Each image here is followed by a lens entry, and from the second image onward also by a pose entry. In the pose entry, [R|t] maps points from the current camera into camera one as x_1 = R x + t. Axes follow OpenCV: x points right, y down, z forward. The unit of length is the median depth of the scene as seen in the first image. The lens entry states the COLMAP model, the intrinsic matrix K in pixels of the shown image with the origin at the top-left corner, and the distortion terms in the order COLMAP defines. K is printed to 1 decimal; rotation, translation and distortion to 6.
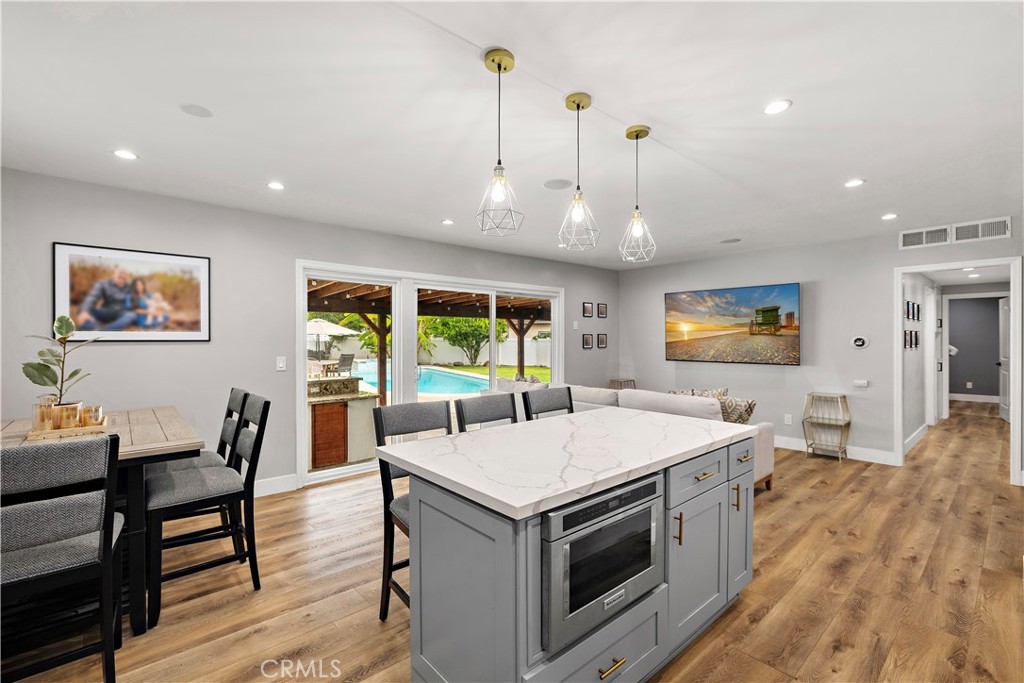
lens RADIAL K [[440.8, 0, 508.7], [0, 440.8, 345.6], [0, 0, 1]] dist [0.000245, -0.004458]
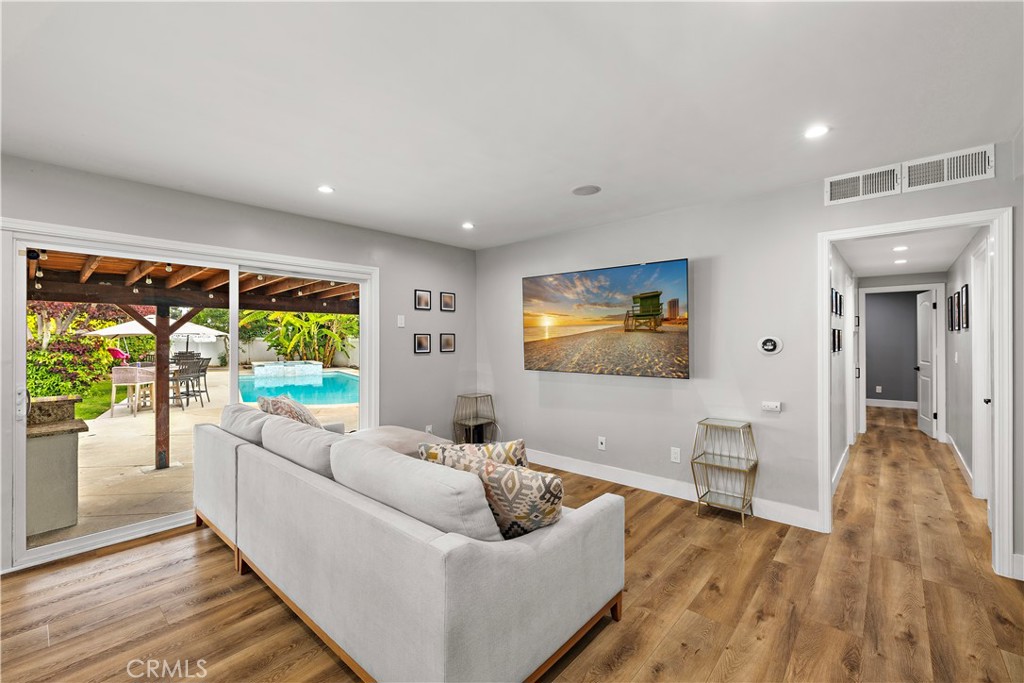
lens RADIAL K [[432.5, 0, 510.0], [0, 432.5, 339.8], [0, 0, 1]] dist [0.001597, -0.000181]
pose [[0.991037, 0.004429, 0.133513, 0.299169], [-0.003395, 0.999963, -0.007965, -0.007314], [-0.133544, 0.007440, 0.991015, 0.377509]]
